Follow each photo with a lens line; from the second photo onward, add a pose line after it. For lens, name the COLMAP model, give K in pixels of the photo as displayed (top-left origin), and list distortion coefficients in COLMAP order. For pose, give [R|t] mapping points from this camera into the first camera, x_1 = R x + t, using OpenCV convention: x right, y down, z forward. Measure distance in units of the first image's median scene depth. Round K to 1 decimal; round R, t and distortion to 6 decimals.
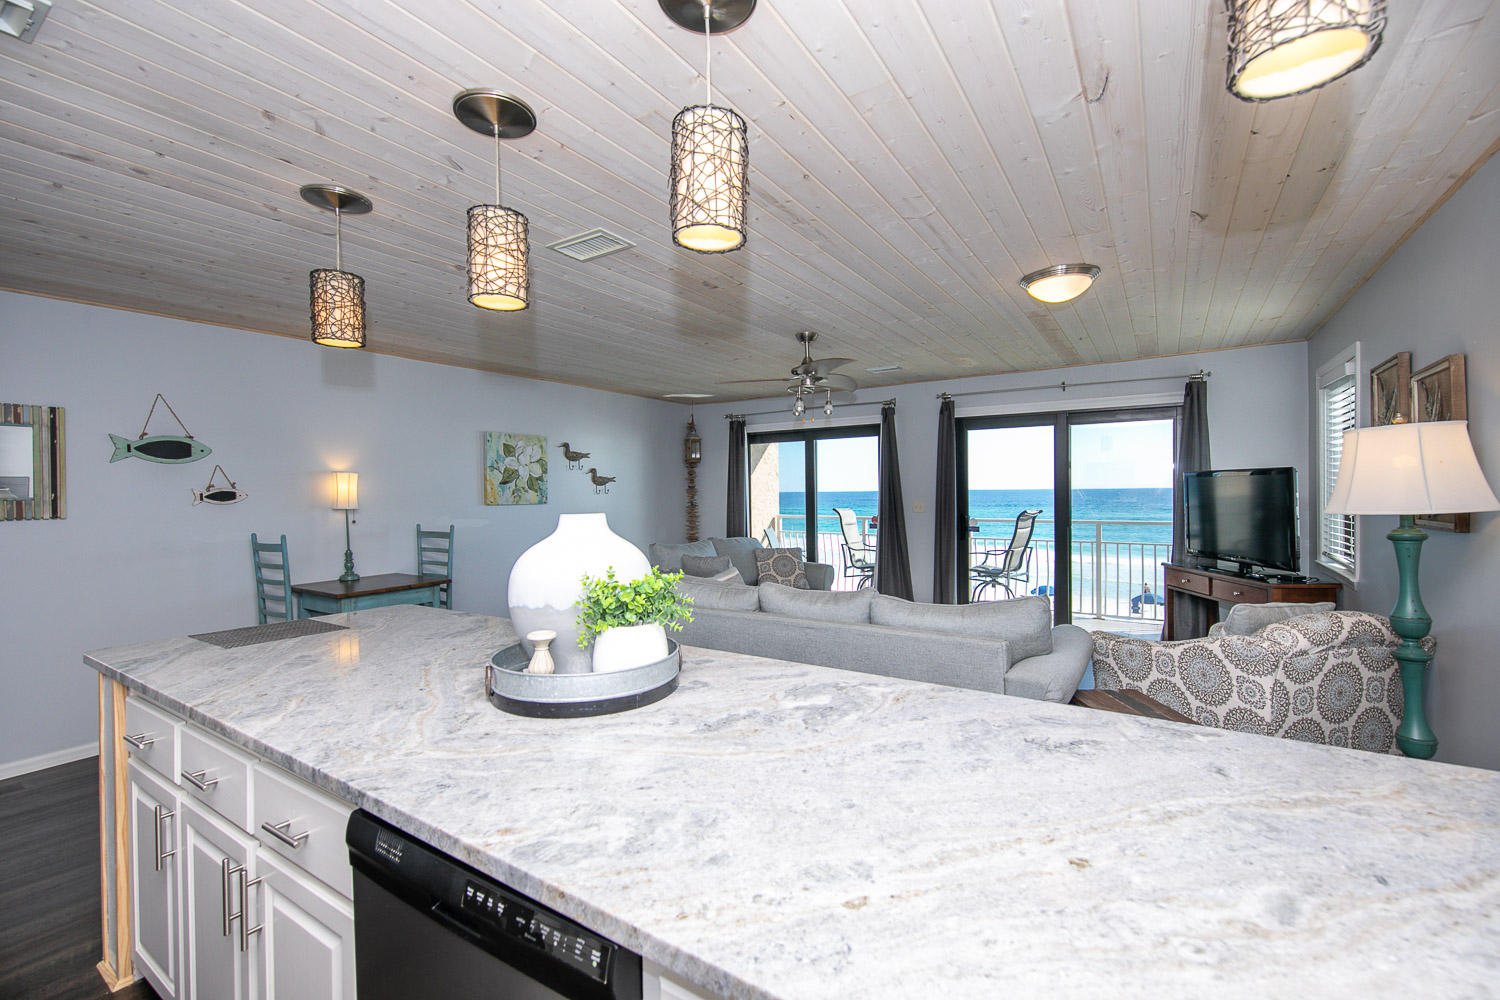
lens RADIAL K [[635.1, 0, 750.0], [0, 635.1, 500.0], [0, 0, 1]] dist [0.009806, 0.000330]
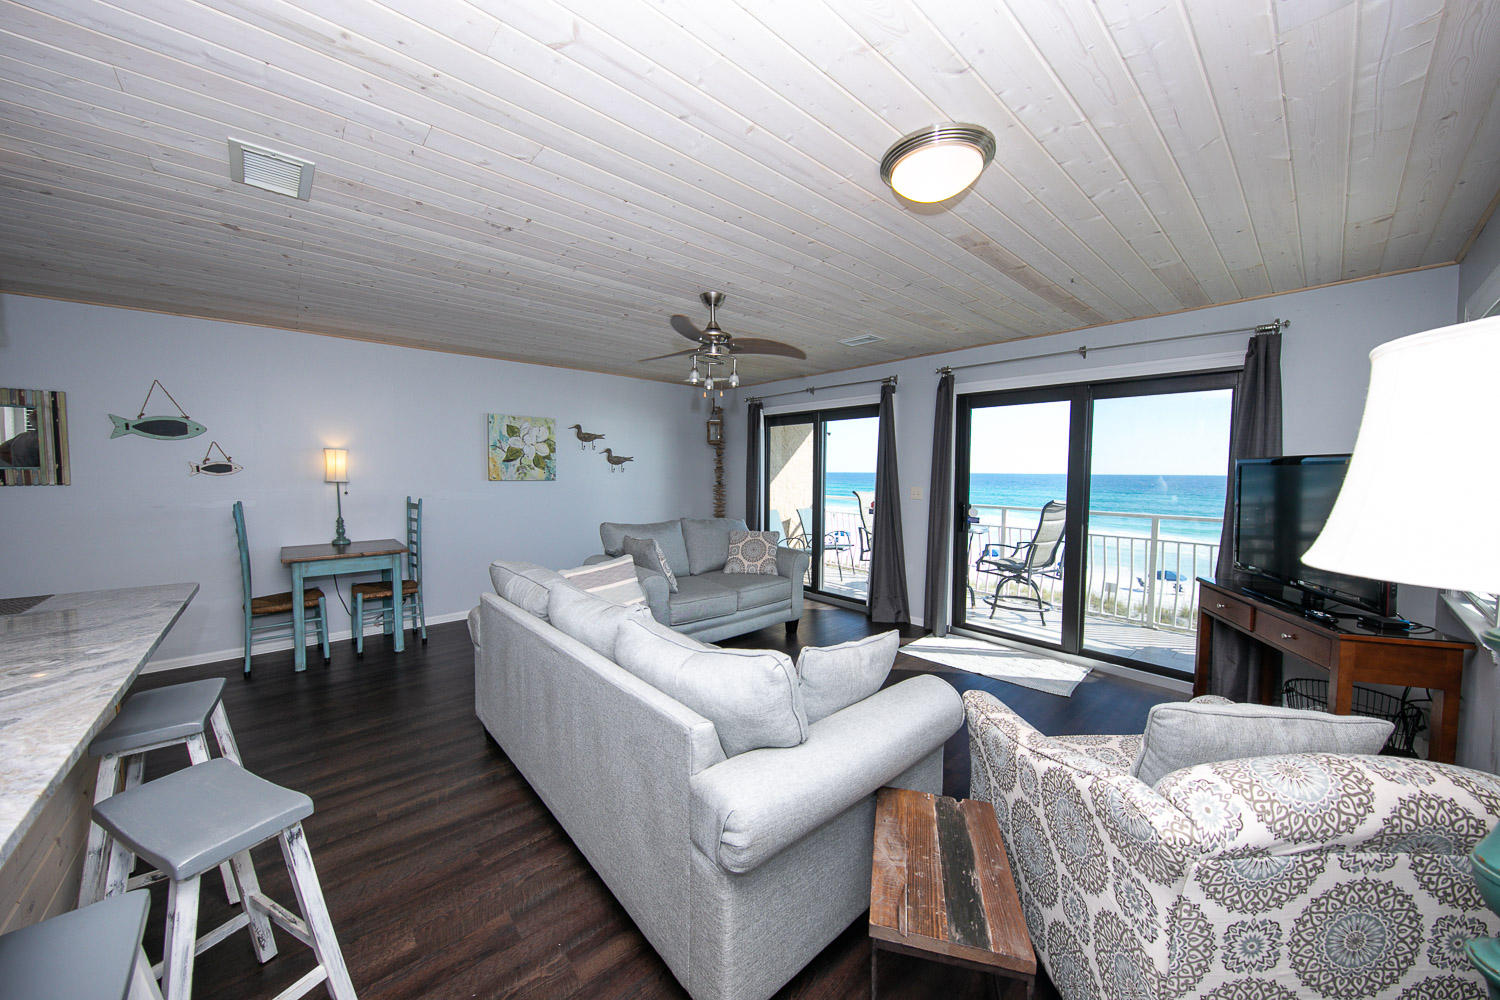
lens RADIAL K [[521.6, 0, 750.0], [0, 521.6, 500.0], [0, 0, 1]] dist [0.001338, -0.001309]
pose [[0.966672, 0.033242, -0.253849, 0.255528], [-0.022307, 0.998700, 0.045835, -0.009832], [0.255043, -0.038645, 0.966157, 0.236253]]
